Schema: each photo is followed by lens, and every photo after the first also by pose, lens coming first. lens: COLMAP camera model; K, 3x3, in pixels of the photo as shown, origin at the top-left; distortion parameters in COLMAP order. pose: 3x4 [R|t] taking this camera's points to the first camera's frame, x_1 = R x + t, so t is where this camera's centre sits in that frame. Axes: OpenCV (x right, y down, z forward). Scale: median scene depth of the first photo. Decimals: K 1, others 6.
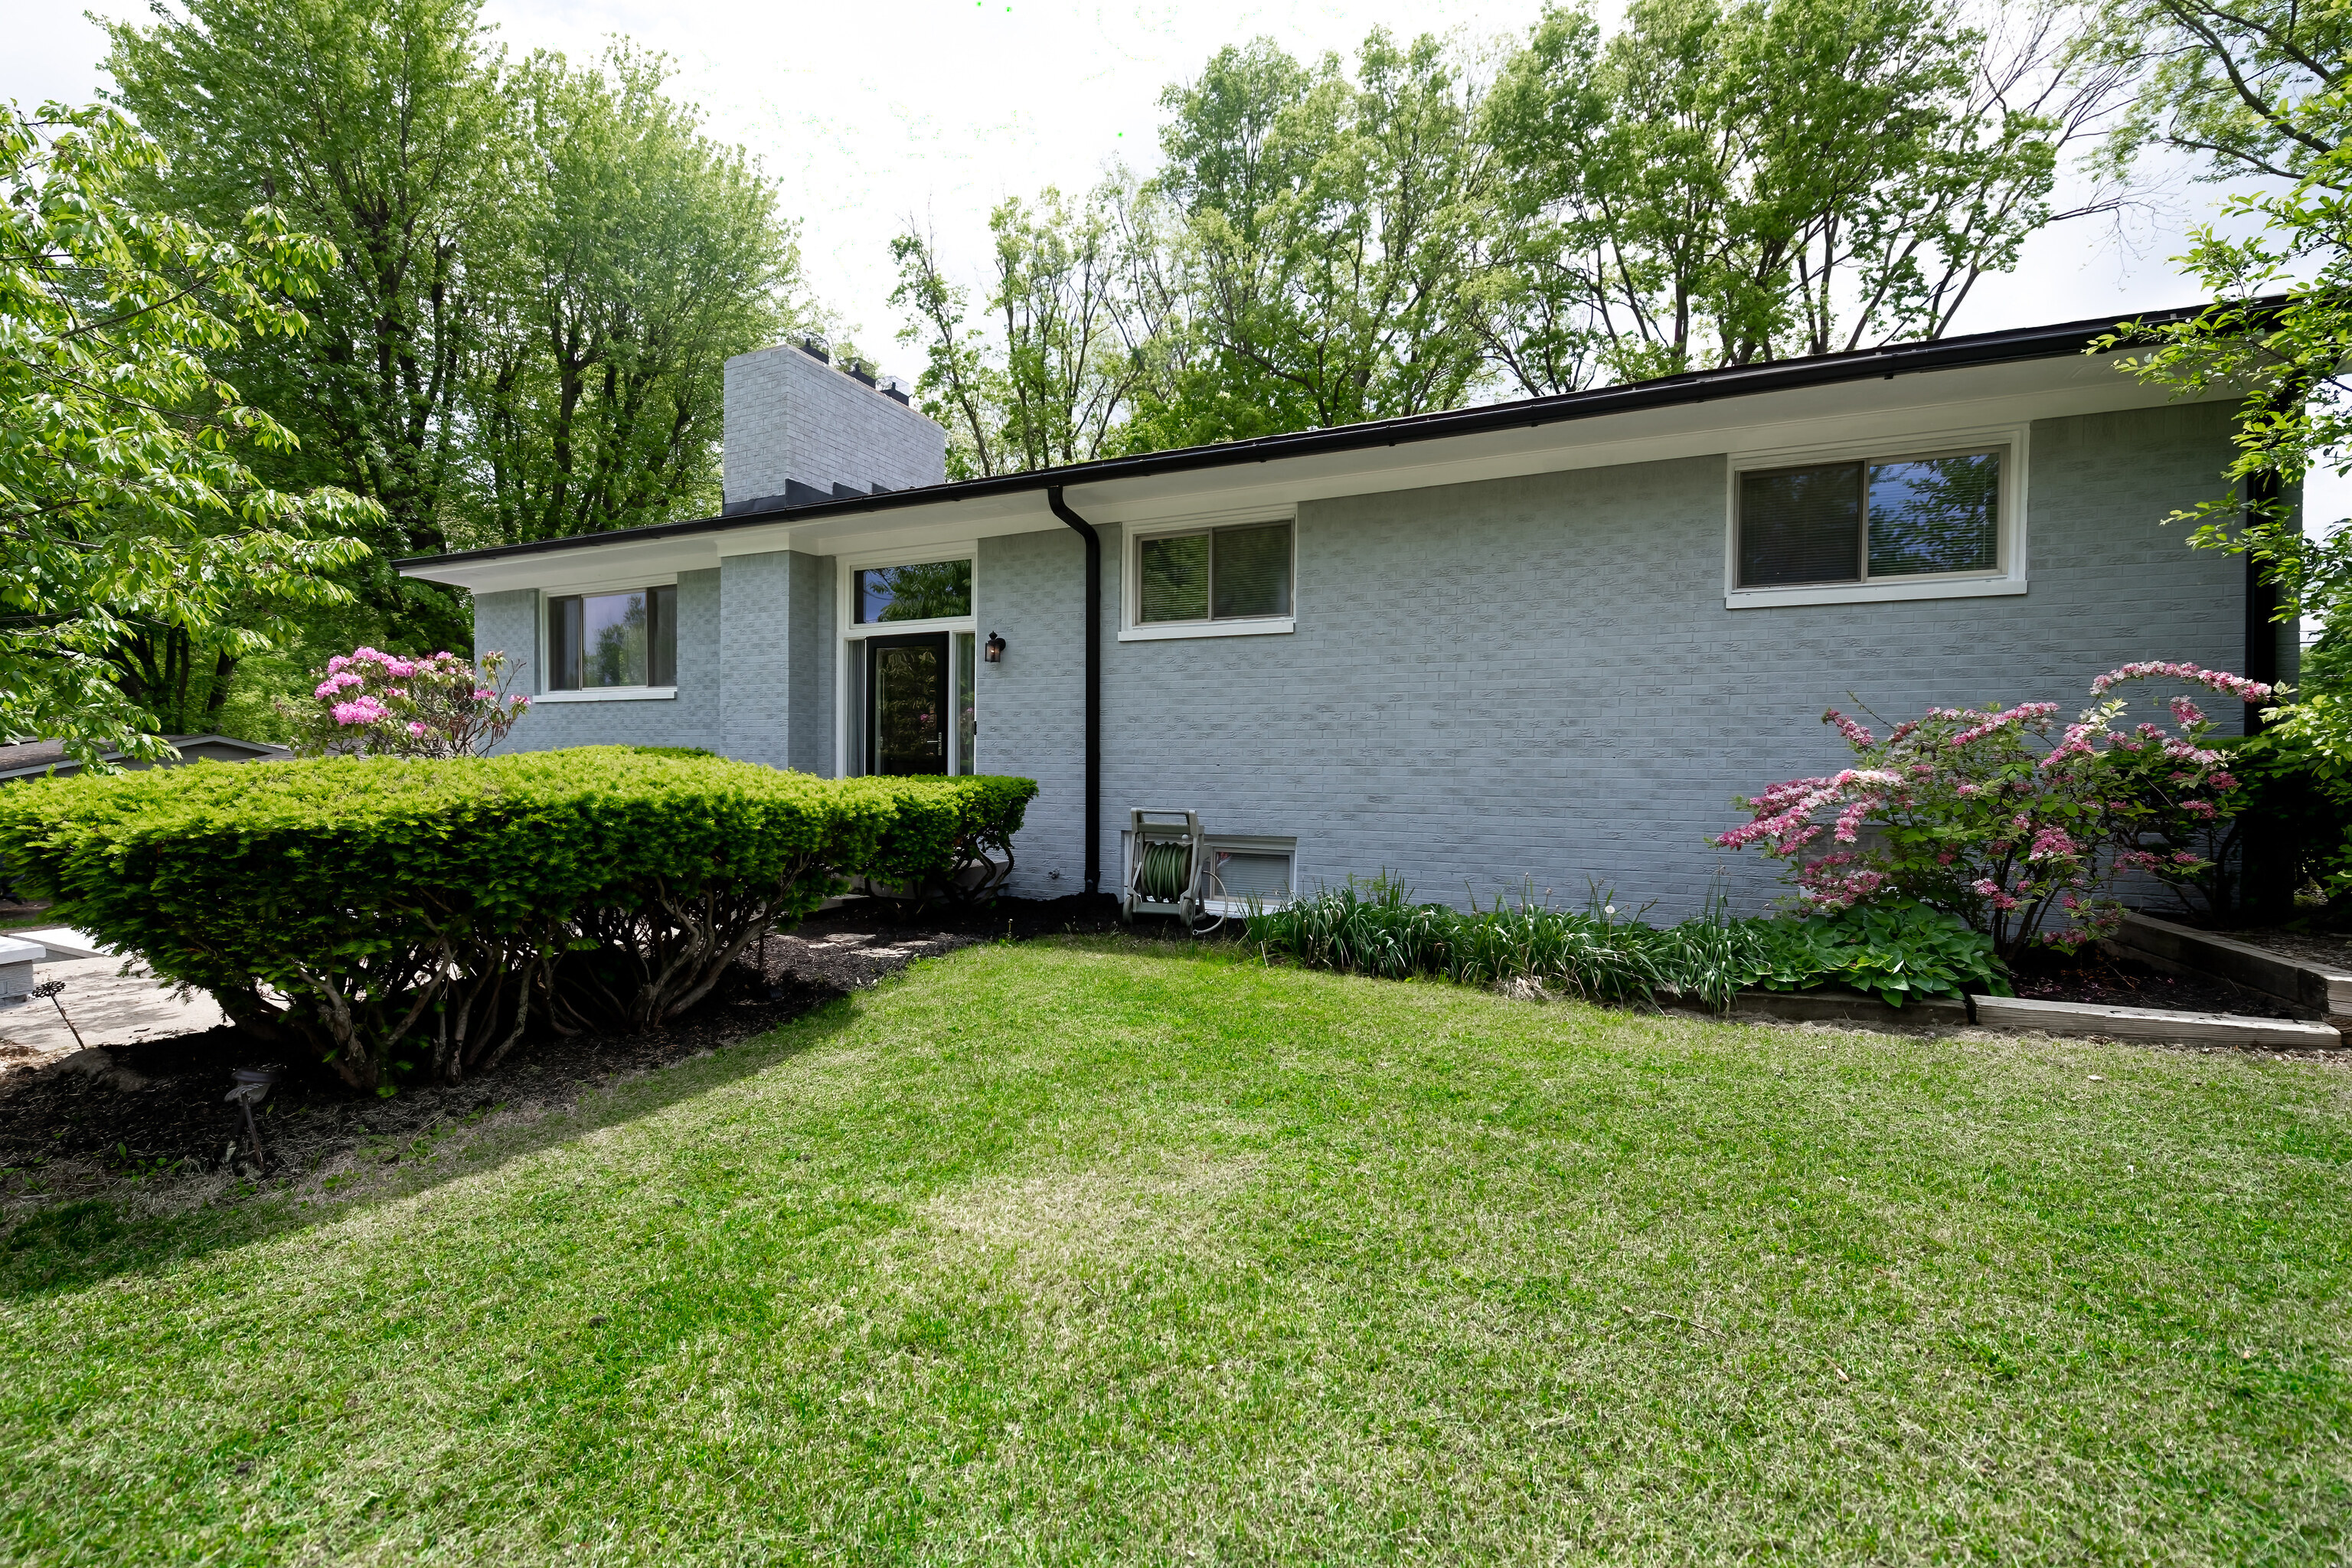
lens RADIAL K [[985.5, 0, 1162.0], [0, 985.5, 754.6], [0, 0, 1]] dist [-0.007014, -0.000423]
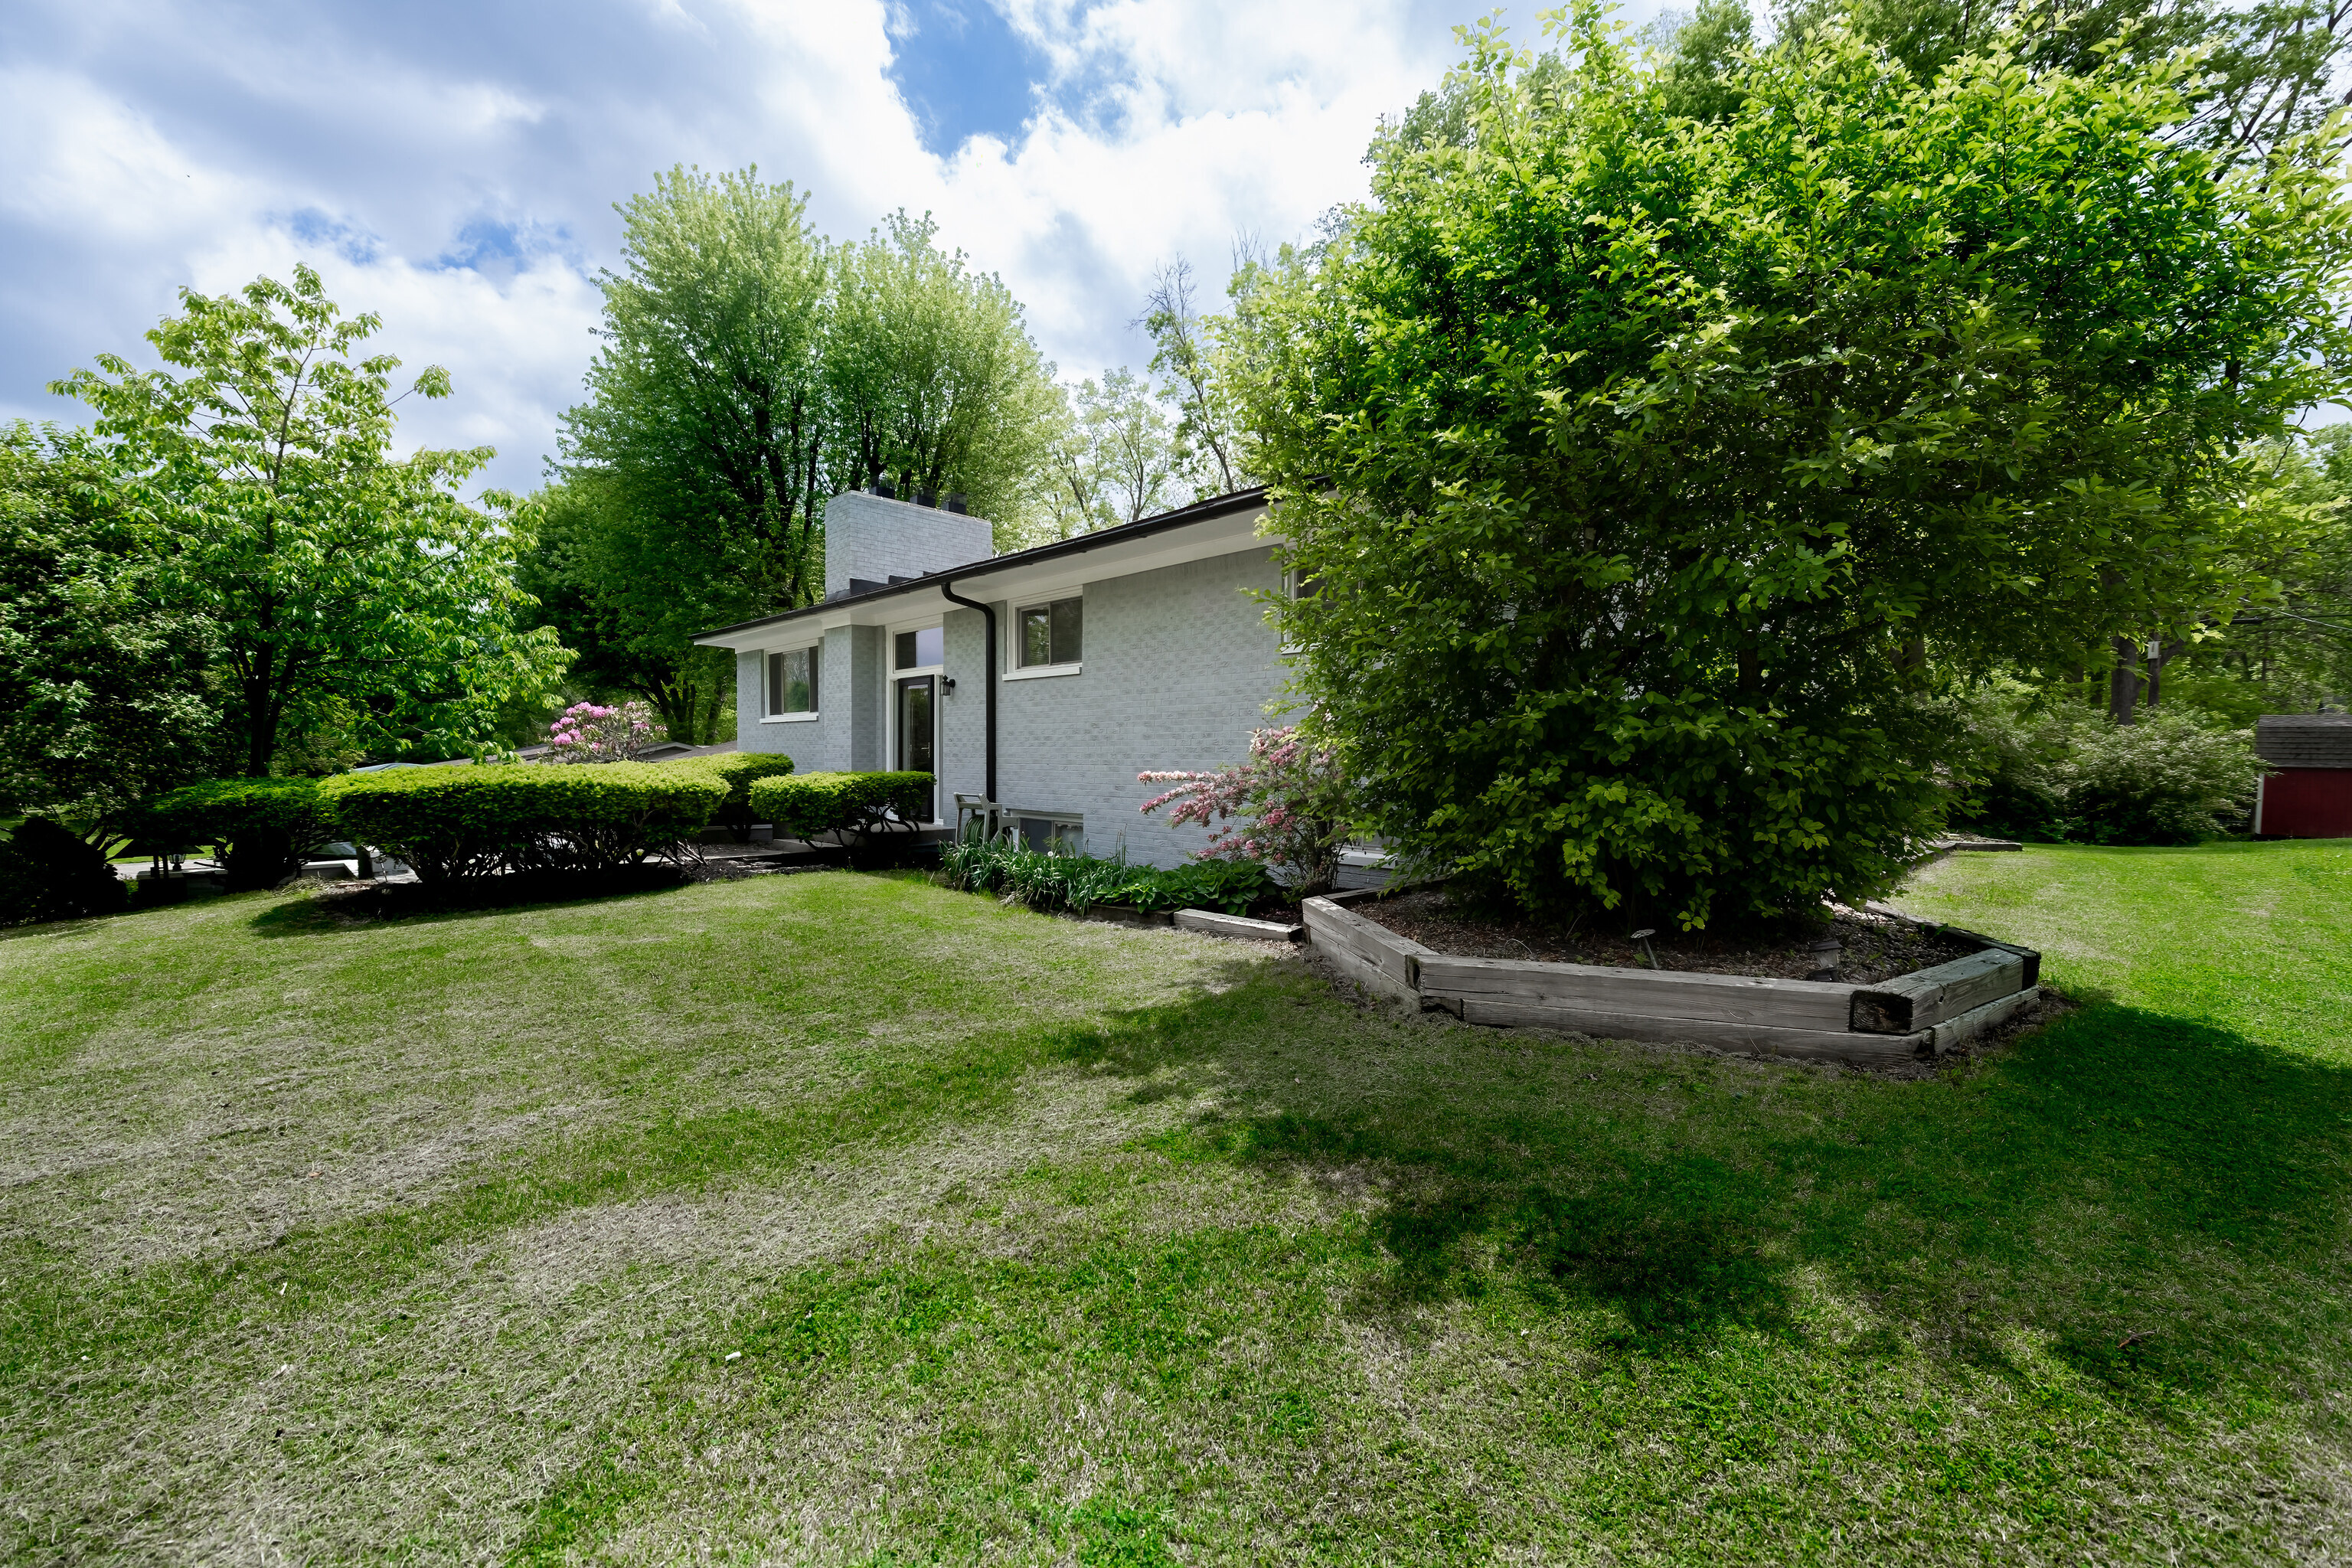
lens RADIAL K [[942.5, 0, 1202.4], [0, 942.5, 744.2], [0, 0, 1]] dist [-0.009470, -0.000033]
pose [[0.945507, -0.008090, -0.325503, 0.727420], [0.006515, 0.999961, -0.005927, -0.009543], [0.325538, 0.003483, 0.945523, -0.249990]]
